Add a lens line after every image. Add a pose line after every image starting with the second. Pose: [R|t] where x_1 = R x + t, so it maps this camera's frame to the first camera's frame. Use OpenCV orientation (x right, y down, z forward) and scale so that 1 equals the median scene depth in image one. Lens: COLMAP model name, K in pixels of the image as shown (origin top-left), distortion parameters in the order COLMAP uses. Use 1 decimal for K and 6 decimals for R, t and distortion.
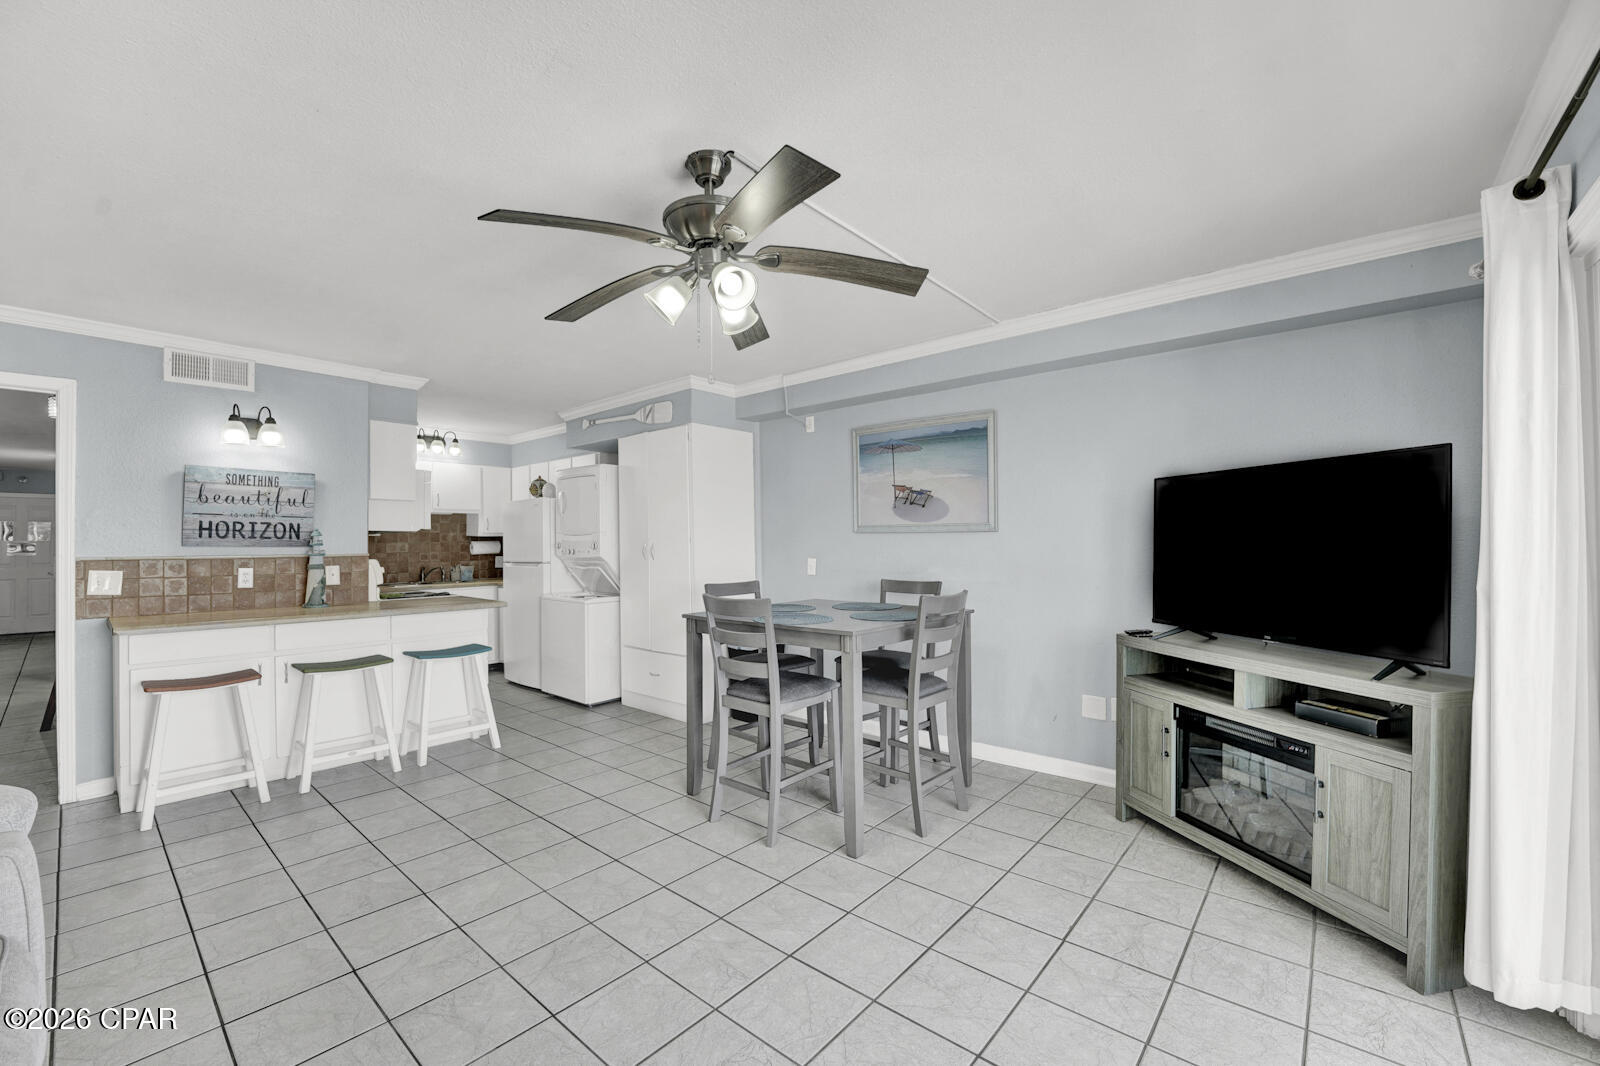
lens RADIAL K [[649.8, 0, 788.1], [0, 649.8, 533.8], [0, 0, 1]] dist [-0.033891, 0.005230]
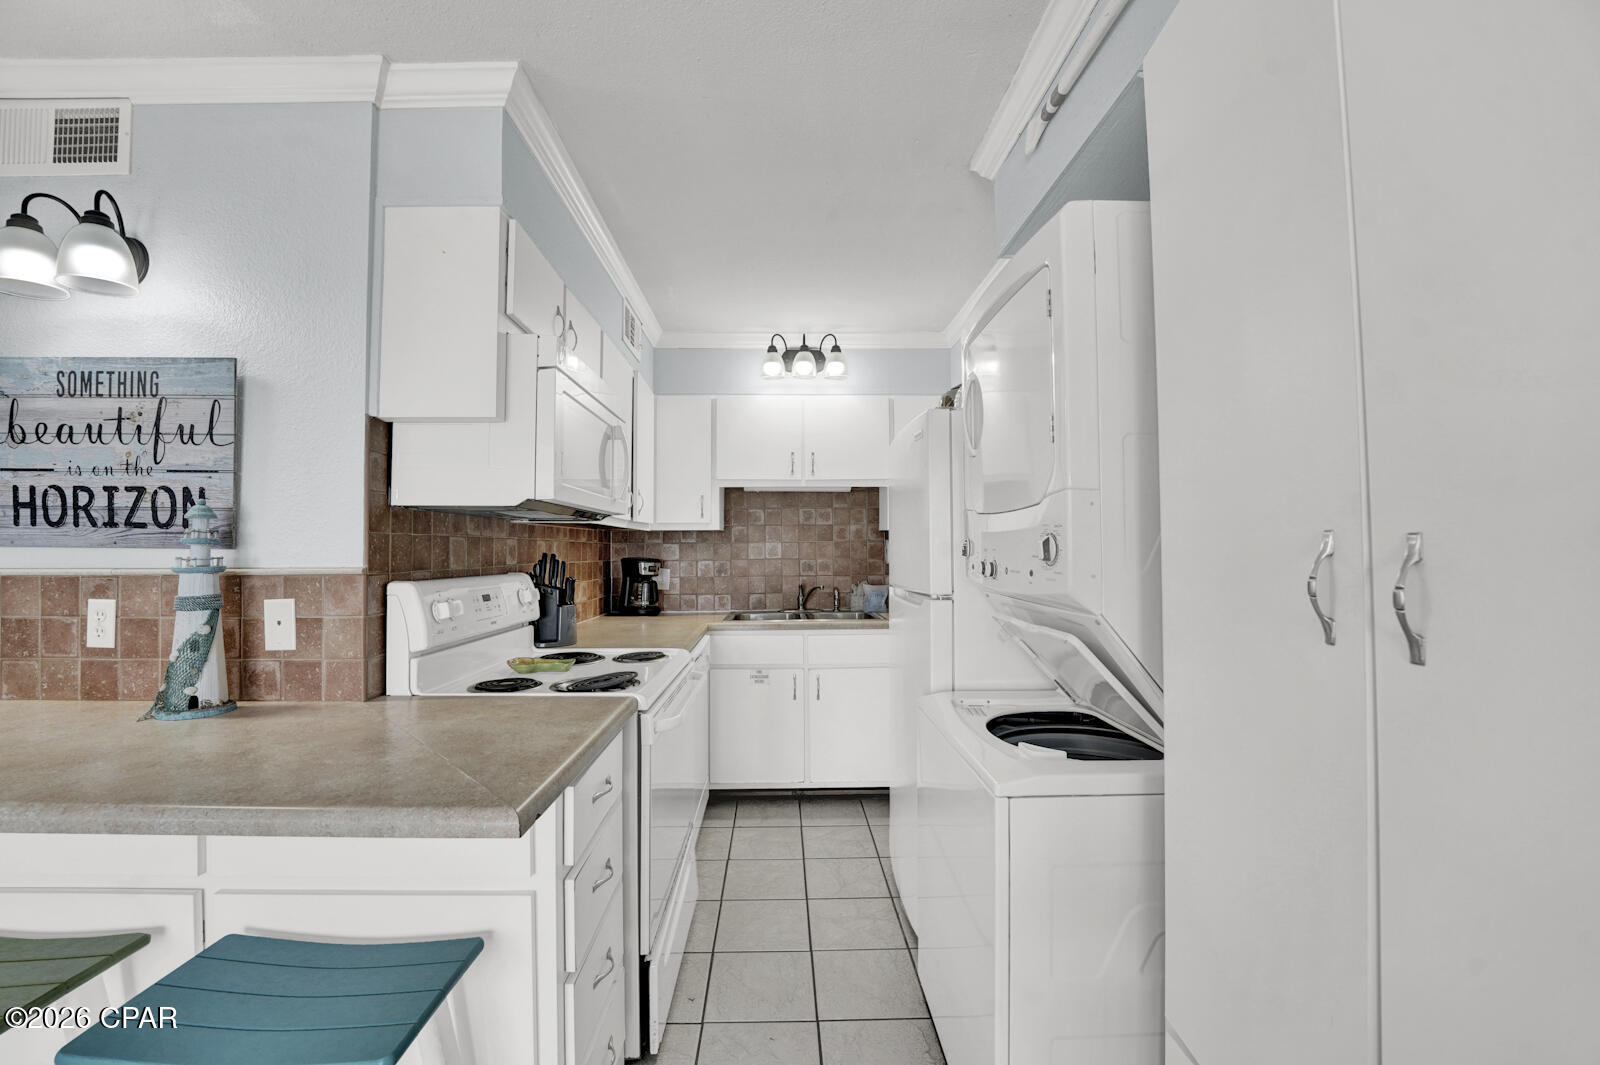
lens RADIAL K [[649.8, 0, 788.1], [0, 649.8, 533.3], [0, 0, 1]] dist [-0.033891, 0.005230]
pose [[0.666943, -0.012521, -0.745003, -0.245215], [0.009064, 0.999921, -0.008691, 0.018150], [0.745053, -0.000956, 0.667004, 1.017289]]
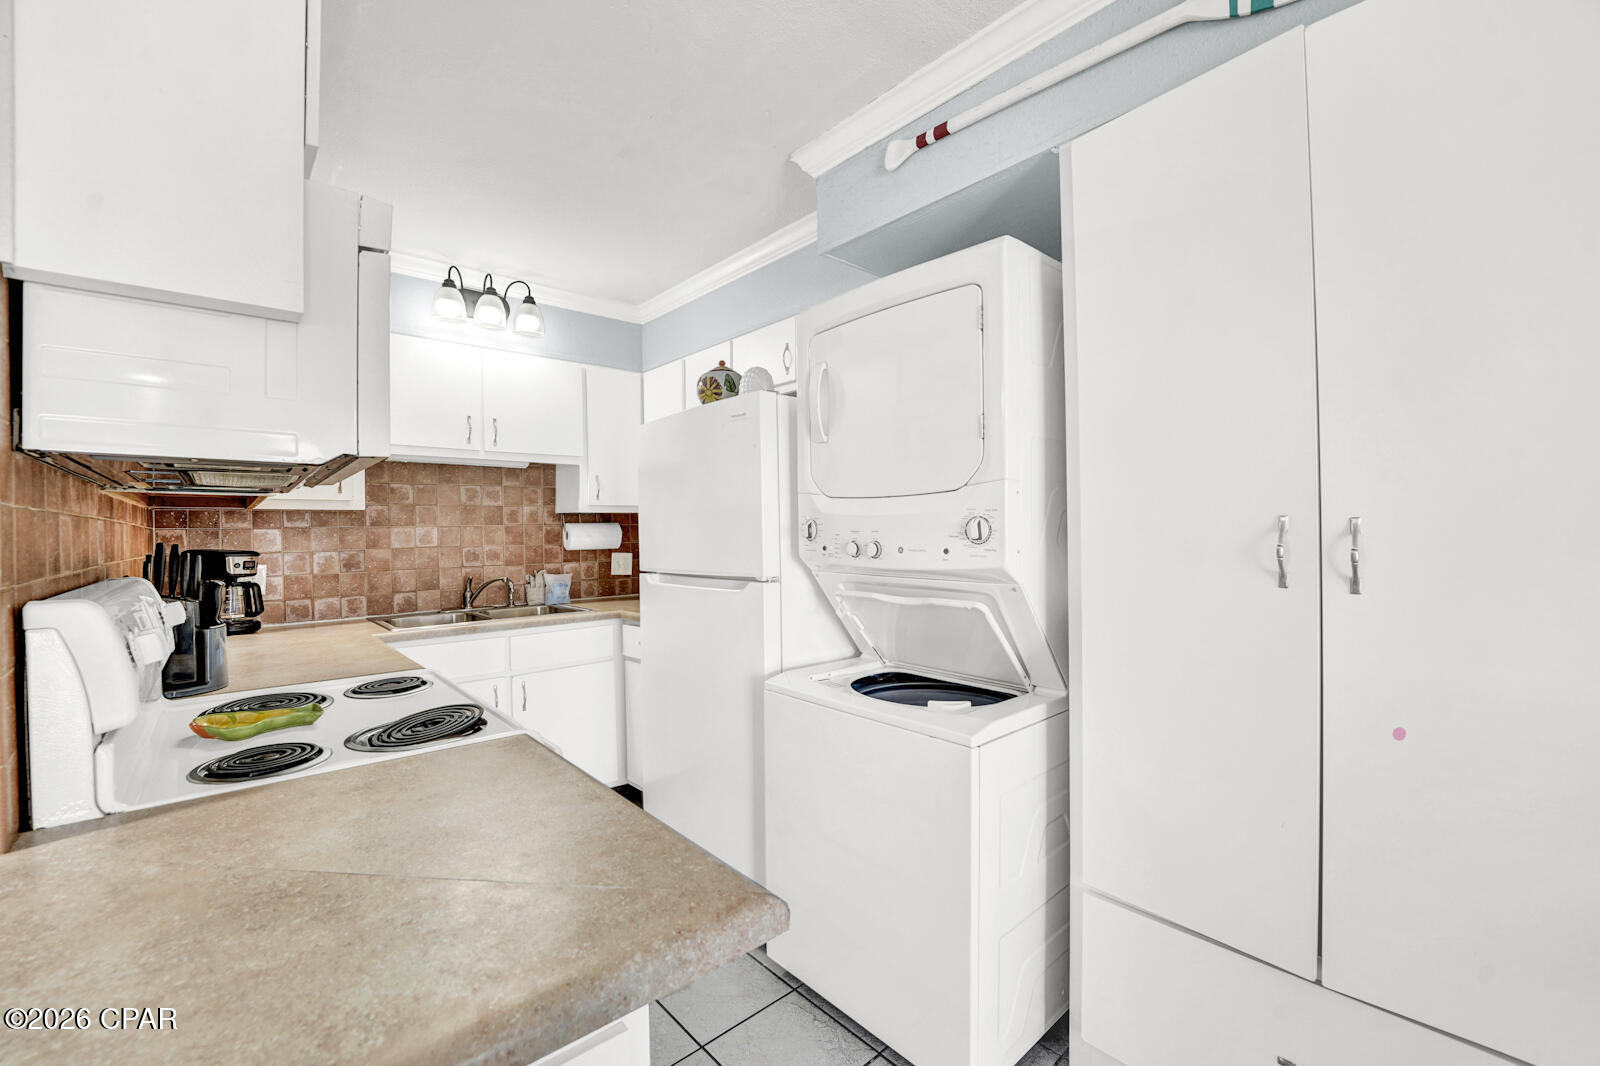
lens RADIAL K [[660.9, 0, 783.9], [0, 660.9, 535.3], [0, 0, 1]] dist [-0.030363, 0.000245]
pose [[0.989890, -0.002028, -0.141824, -0.454281], [0.005216, 0.999742, 0.022112, 0.018504], [0.141742, -0.022628, 0.989645, 0.935254]]
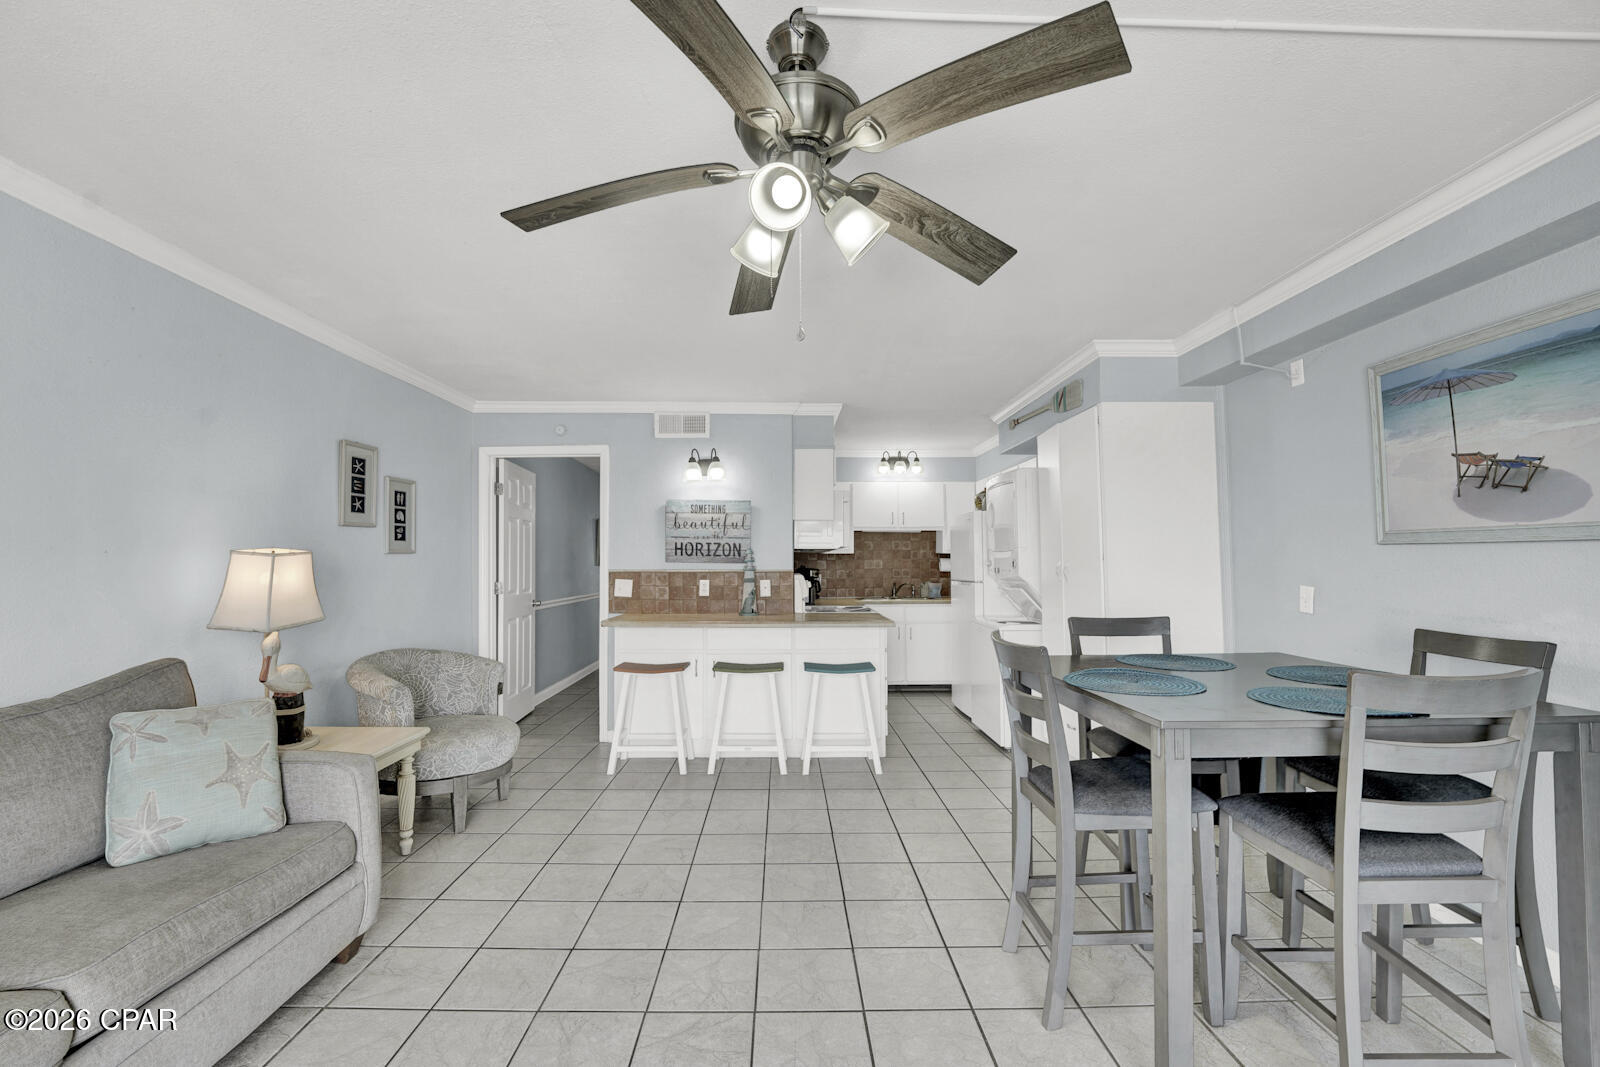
lens RADIAL K [[660.9, 0, 783.9], [0, 660.9, 535.8], [0, 0, 1]] dist [-0.030363, 0.000245]
pose [[0.659229, -0.024267, -0.751551, 0.209244], [0.007436, 0.999641, -0.025755, 0.002135], [0.751906, 0.011390, 0.659172, 0.256188]]
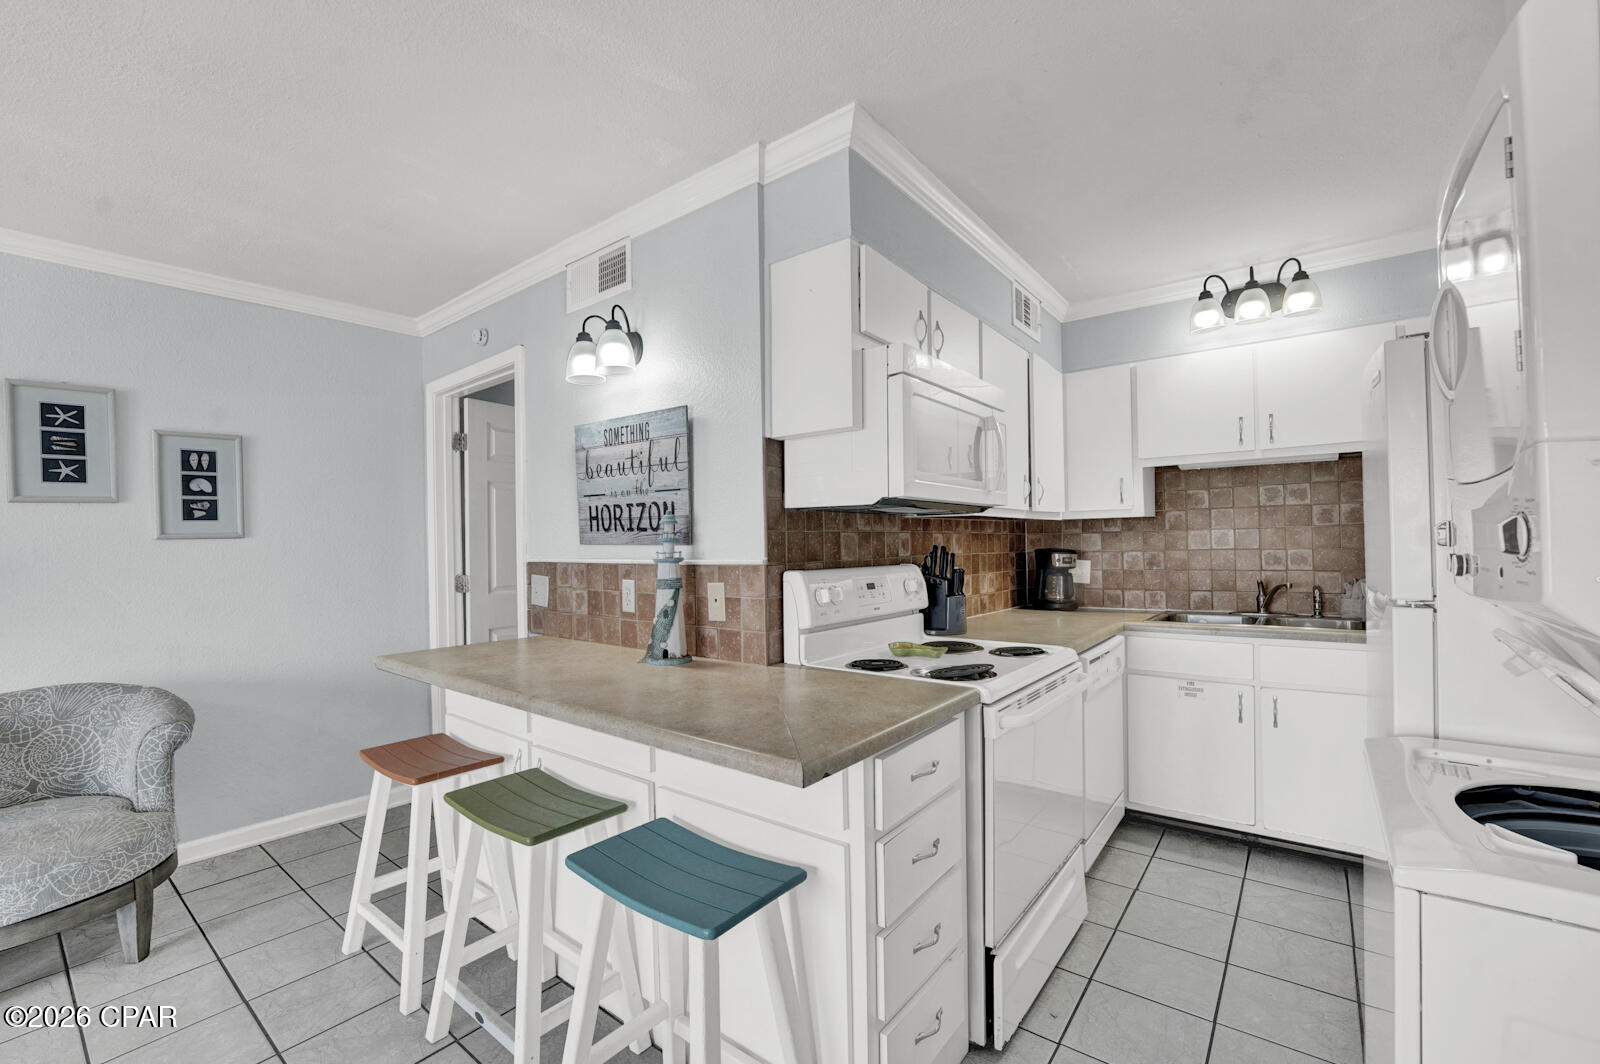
lens RADIAL K [[663.9, 0, 790.9], [0, 663.9, 536.8], [0, 0, 1]] dist [-0.024743, -0.000020]
pose [[0.046303, -0.003201, -0.998922, -0.201266], [0.030259, 0.999540, -0.001800, 0.017799], [0.998469, -0.030143, 0.046379, 1.082449]]
